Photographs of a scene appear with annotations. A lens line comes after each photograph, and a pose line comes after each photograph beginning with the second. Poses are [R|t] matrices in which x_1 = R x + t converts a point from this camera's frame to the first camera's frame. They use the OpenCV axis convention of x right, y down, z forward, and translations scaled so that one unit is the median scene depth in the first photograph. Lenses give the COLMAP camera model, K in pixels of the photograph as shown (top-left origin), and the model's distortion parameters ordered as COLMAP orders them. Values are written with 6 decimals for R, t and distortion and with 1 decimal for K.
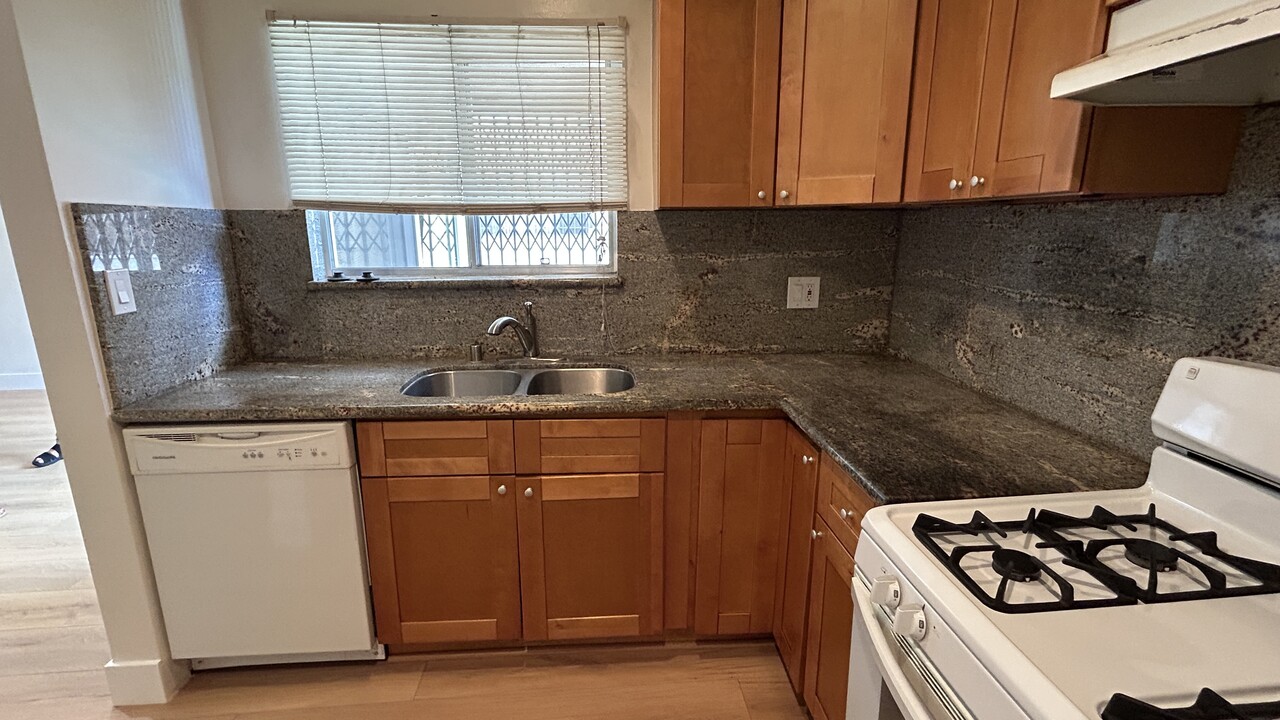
lens RADIAL K [[590.2, 0, 641.6], [0, 590.2, 363.5], [0, 0, 1]] dist [0.005244, -0.000239]
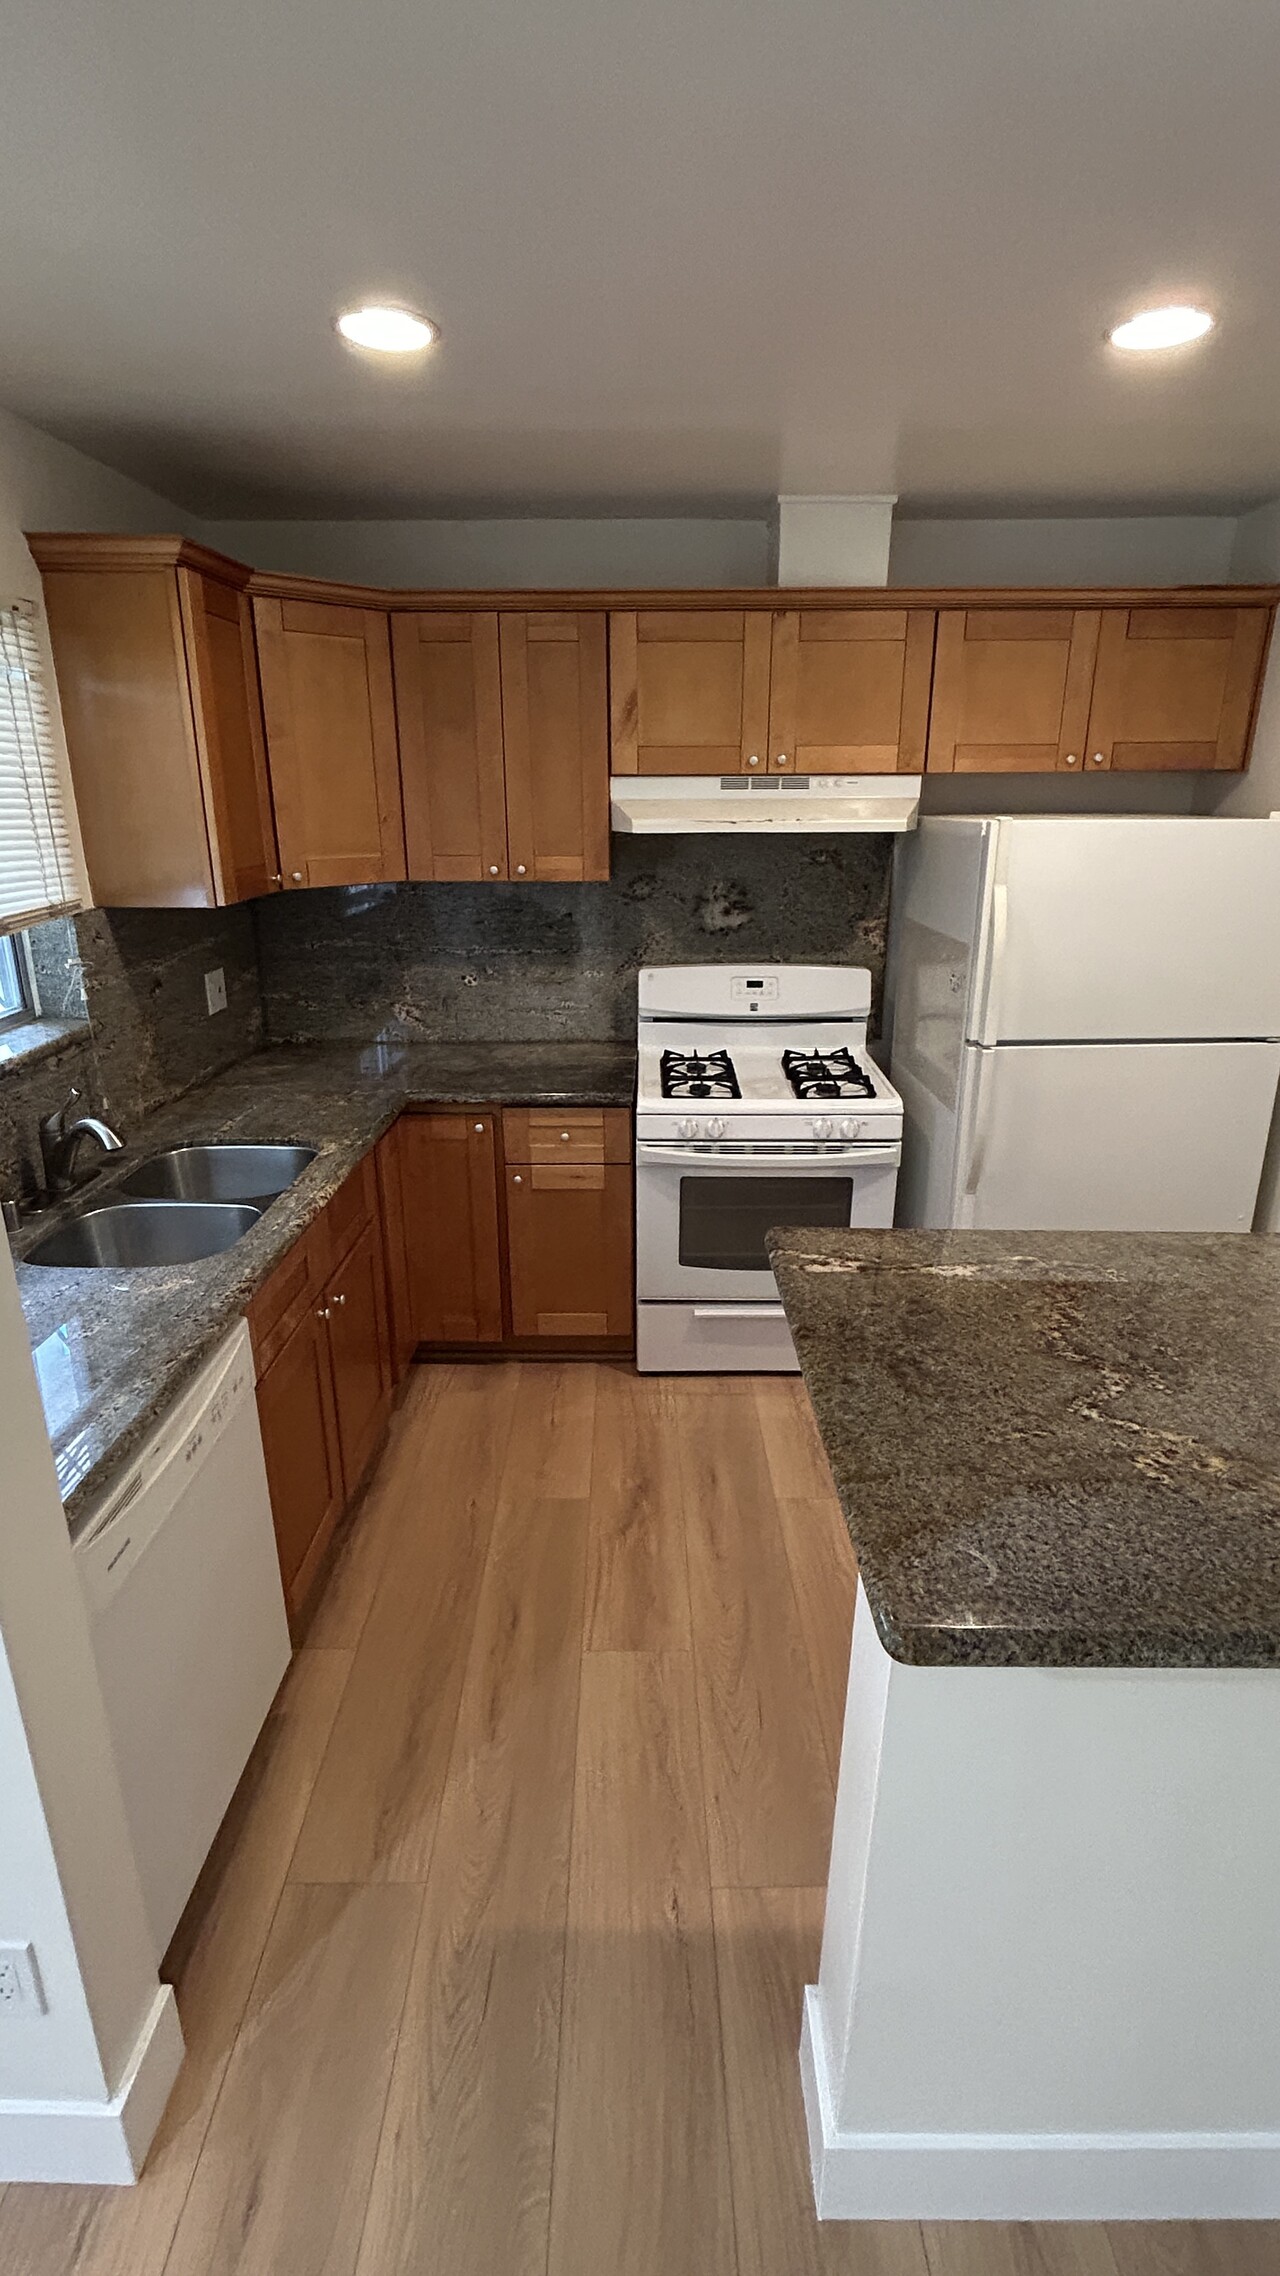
lens RADIAL K [[1049.5, 0, 640.6], [0, 1049.5, 1141.3], [0, 0, 1]] dist [0.005244, -0.000239]
pose [[0.076505, -0.316180, 0.945610, -1.195246], [0.232150, 0.927973, 0.291500, -0.239426], [-0.969666, 0.197222, 0.144396, 0.340019]]
